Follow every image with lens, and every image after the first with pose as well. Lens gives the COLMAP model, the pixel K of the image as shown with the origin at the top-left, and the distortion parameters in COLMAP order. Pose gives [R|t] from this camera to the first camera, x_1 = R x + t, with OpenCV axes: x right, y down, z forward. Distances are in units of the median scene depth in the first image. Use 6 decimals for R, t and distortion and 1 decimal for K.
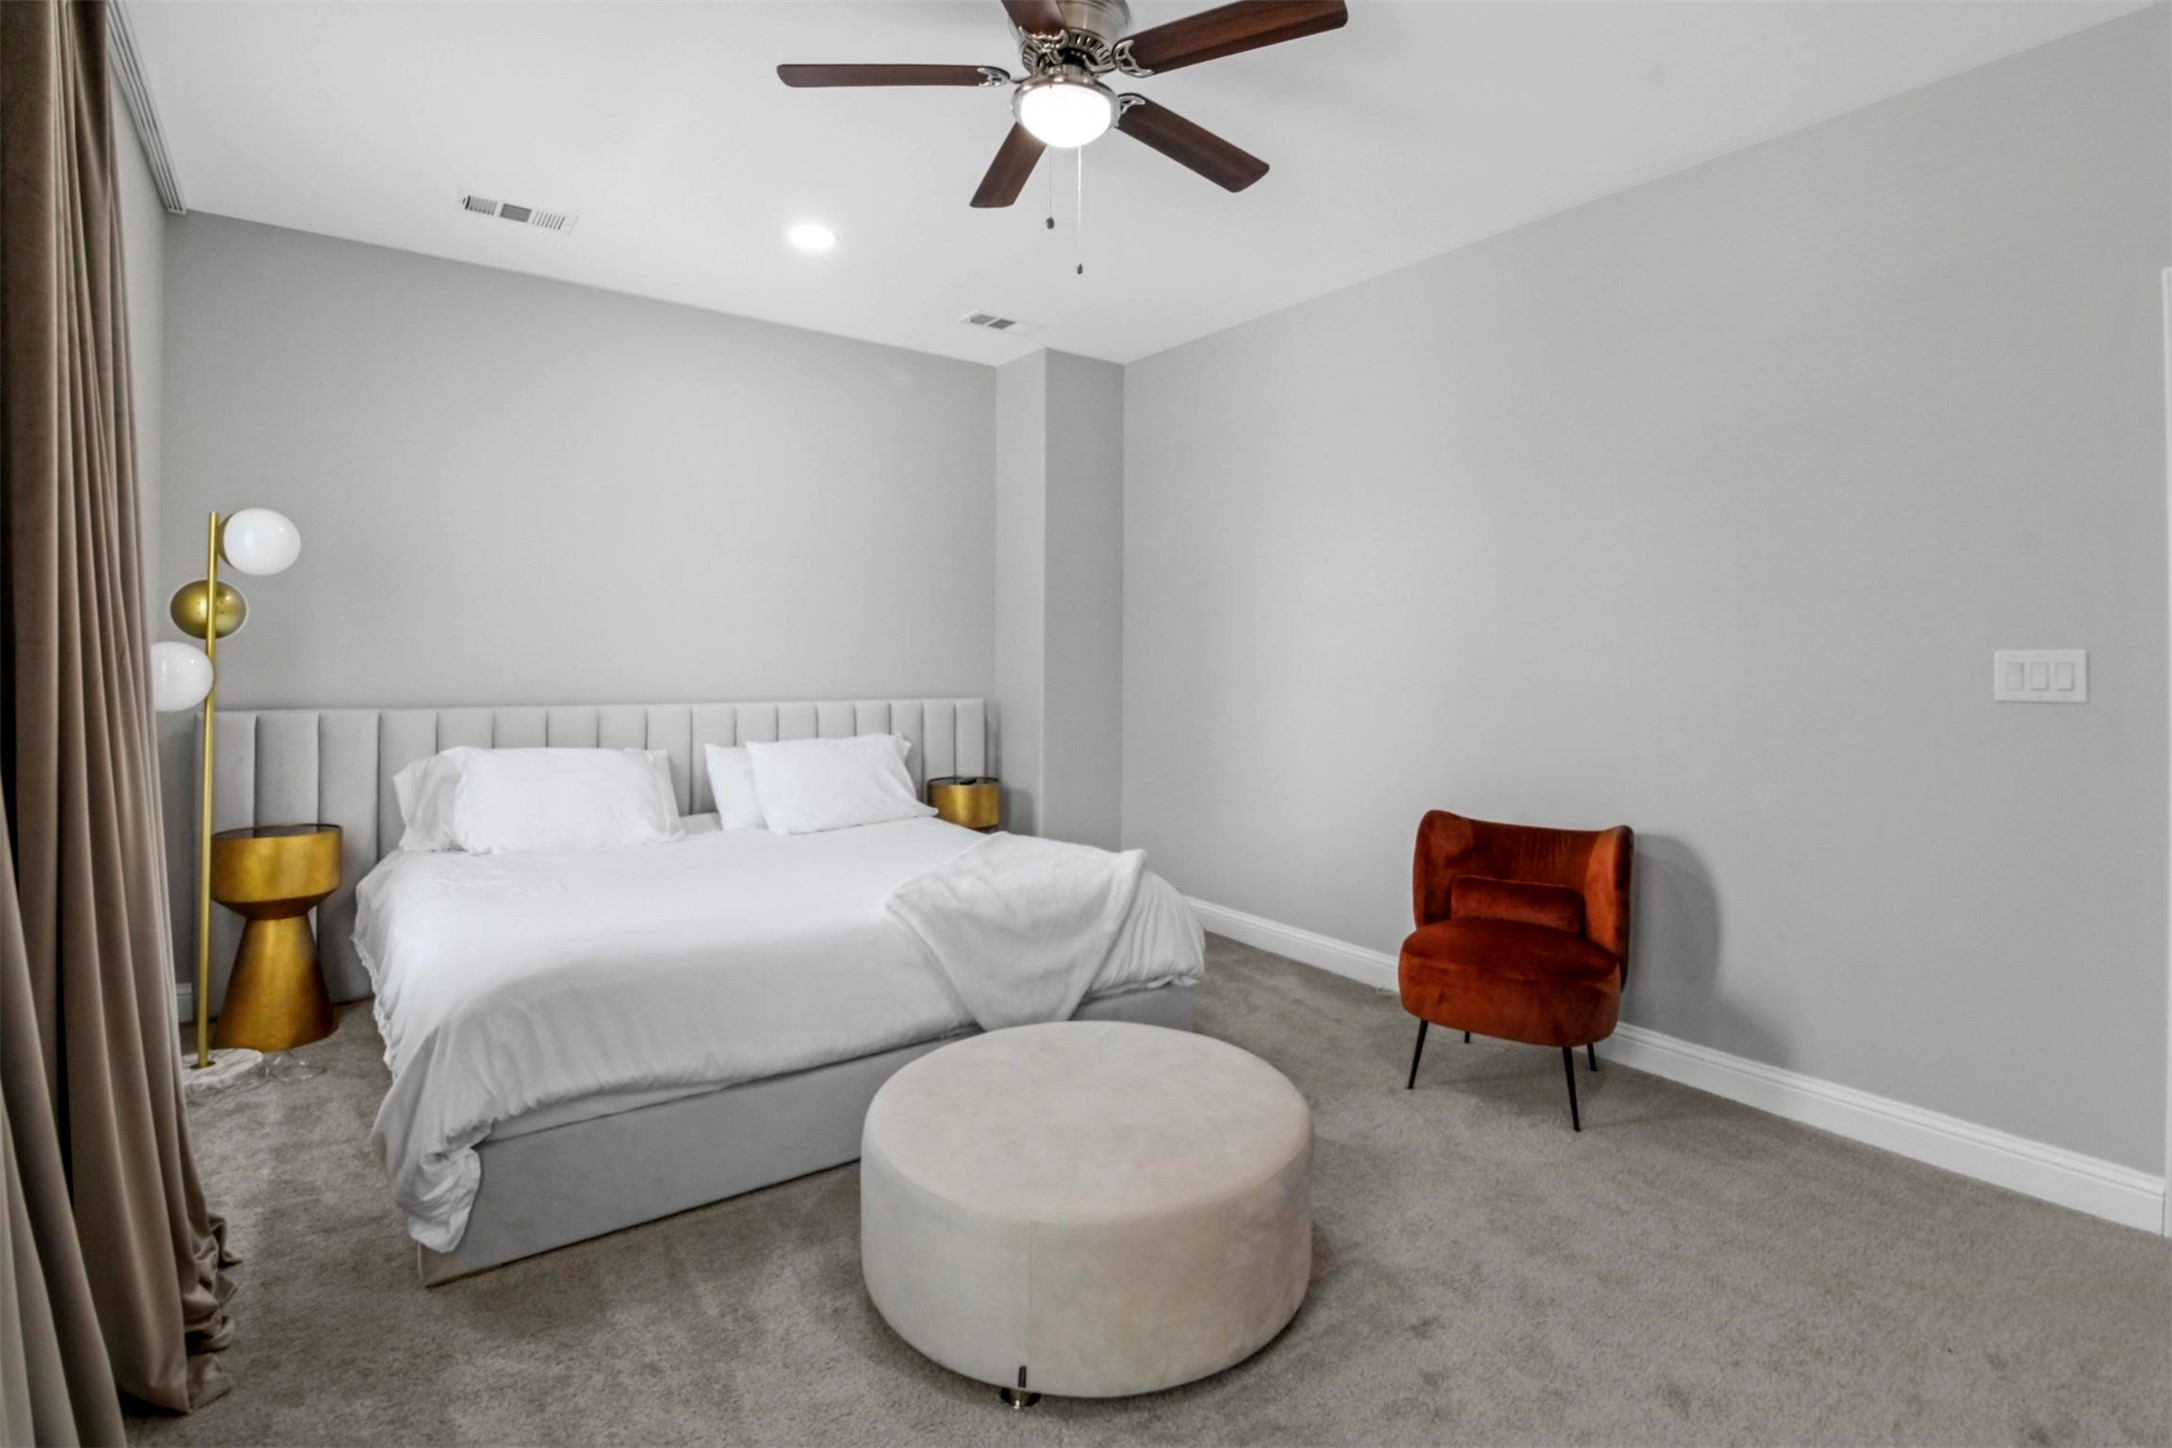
lens RADIAL K [[1037.3, 0, 1076.4], [0, 1037.3, 660.2], [0, 0, 1]] dist [0.029923, -0.023900]
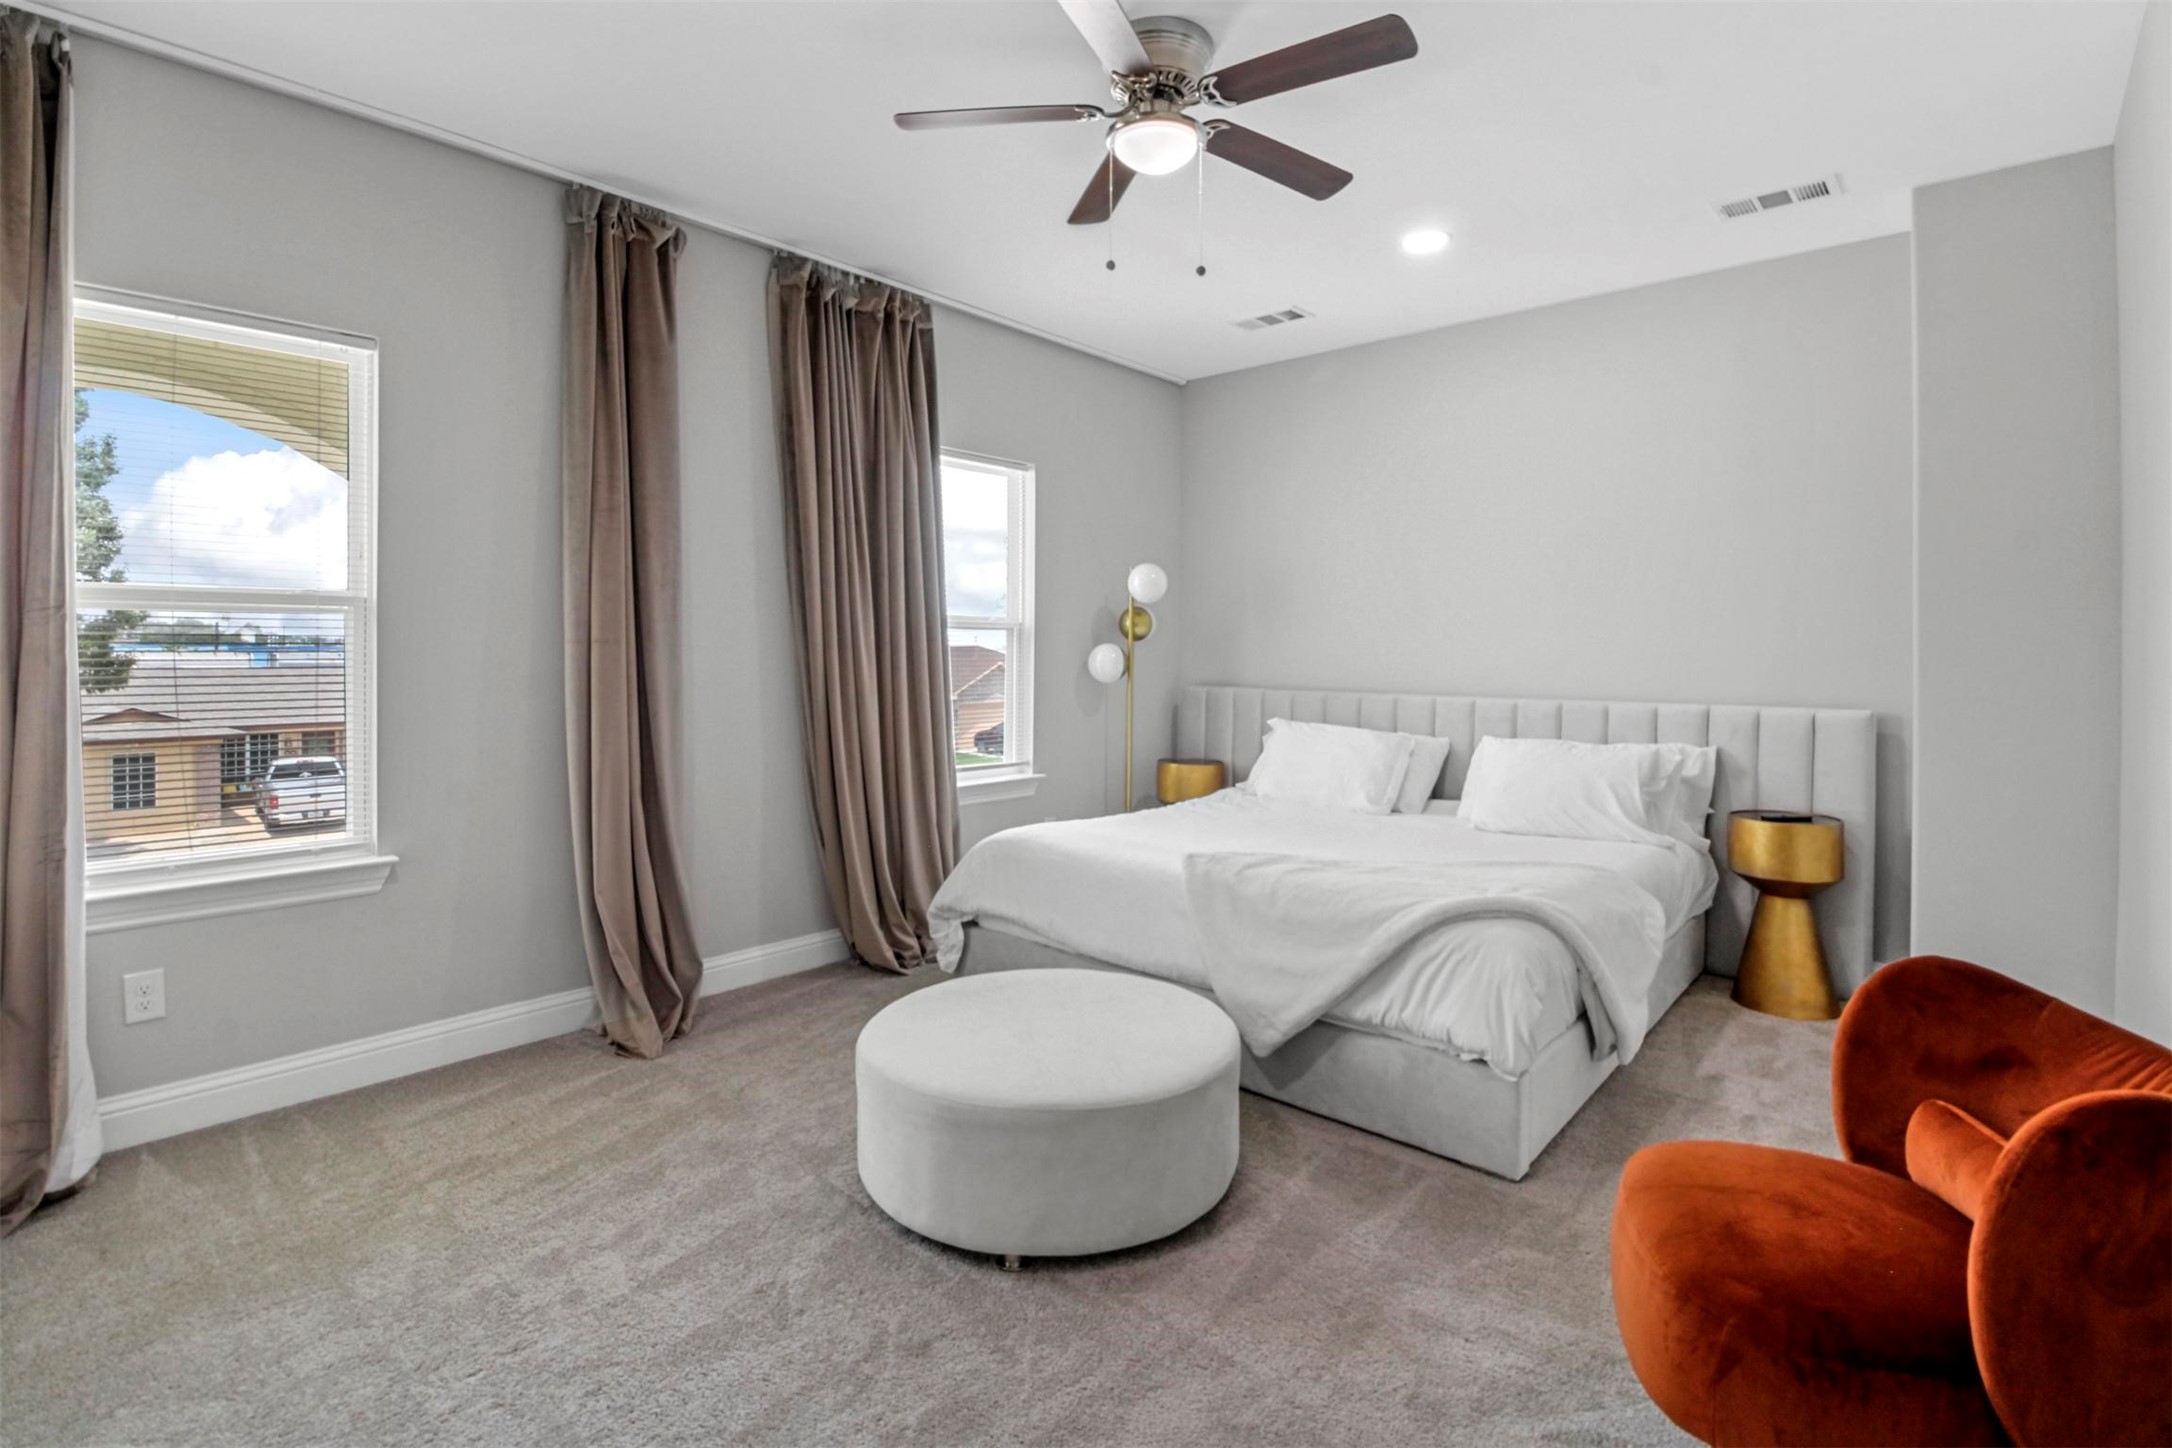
lens RADIAL K [[1025.4, 0, 1081.9], [0, 1025.4, 662.7], [0, 0, 1]] dist [-0.031571, 0.000592]
pose [[0.205857, 0.005620, -0.978566, 0.574559], [-0.003300, 0.999982, 0.005049, 0.003717], [0.978577, 0.002190, 0.205871, 0.406371]]
